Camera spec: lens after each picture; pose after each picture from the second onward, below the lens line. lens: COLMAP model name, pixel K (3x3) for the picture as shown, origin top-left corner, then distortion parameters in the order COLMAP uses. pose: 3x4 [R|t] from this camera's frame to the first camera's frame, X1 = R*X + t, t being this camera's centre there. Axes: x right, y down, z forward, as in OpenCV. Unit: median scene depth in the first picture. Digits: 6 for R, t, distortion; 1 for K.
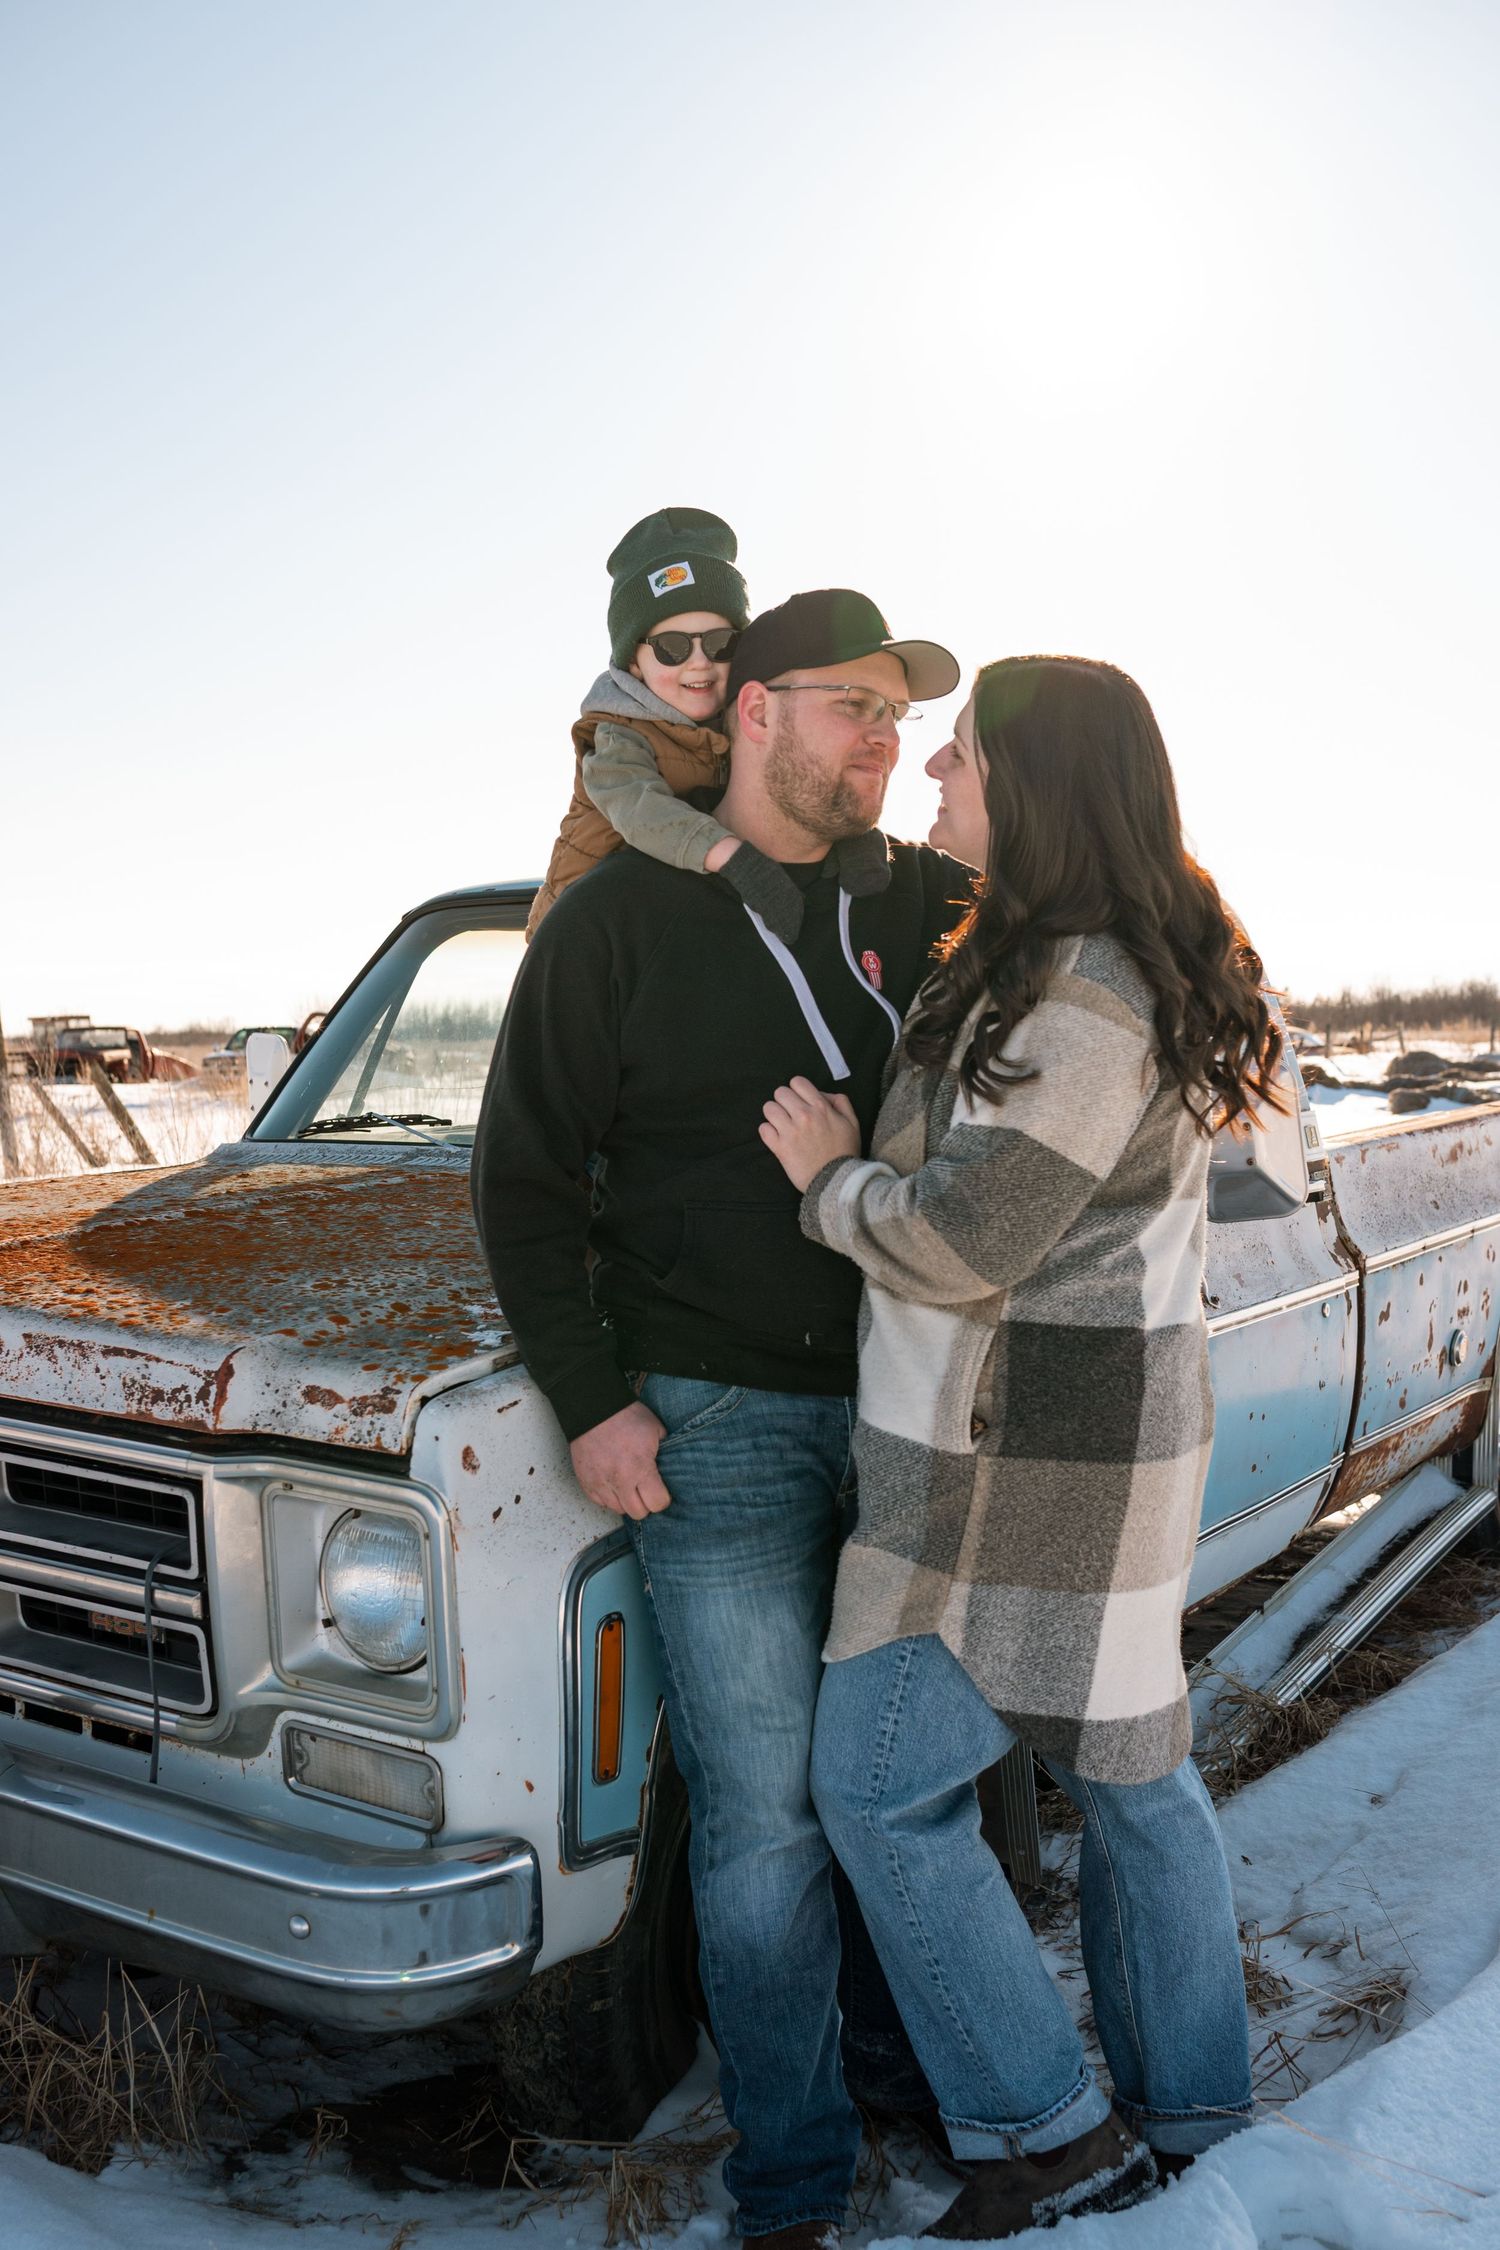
lens RADIAL K [[2183.4, 0, 741.8], [0, 2183.4, 1174.1], [0, 0, 1]] dist [0.071399, -0.002930]
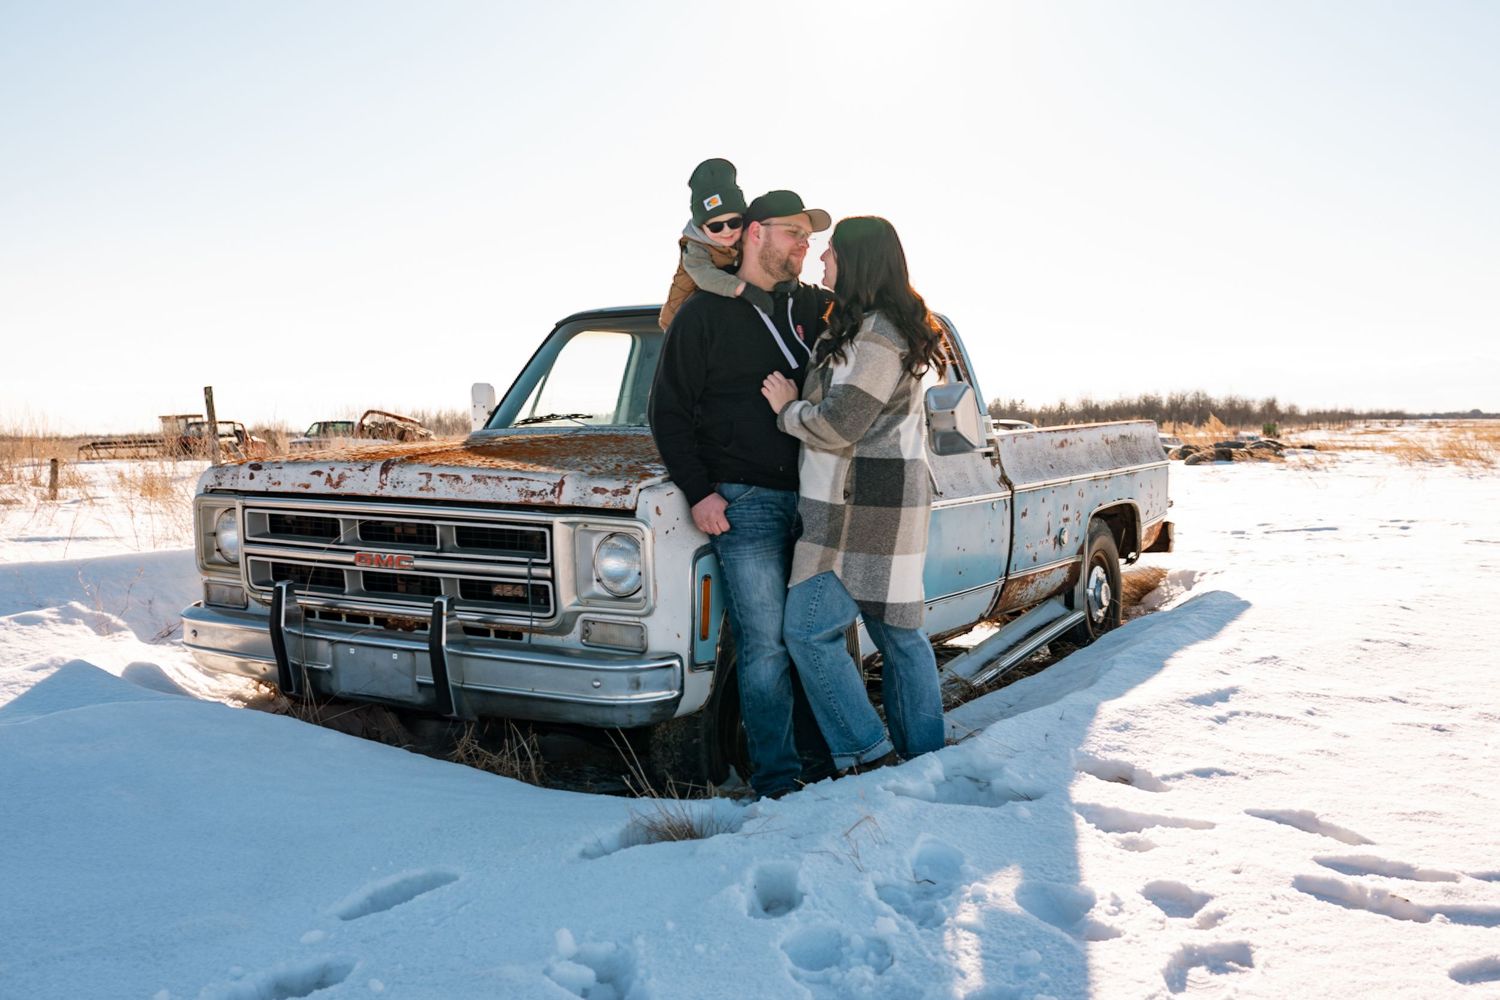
lens RADIAL K [[1557.8, 0, 750.0], [0, 1557.8, 500.0], [0, 0, 1]] dist [0.071720, 0.001651]
pose [[0.997564, -0.006344, 0.069474, -0.137622], [0.007913, 0.999719, -0.022331, 0.152930], [-0.069313, 0.022826, 0.997334, -0.886231]]
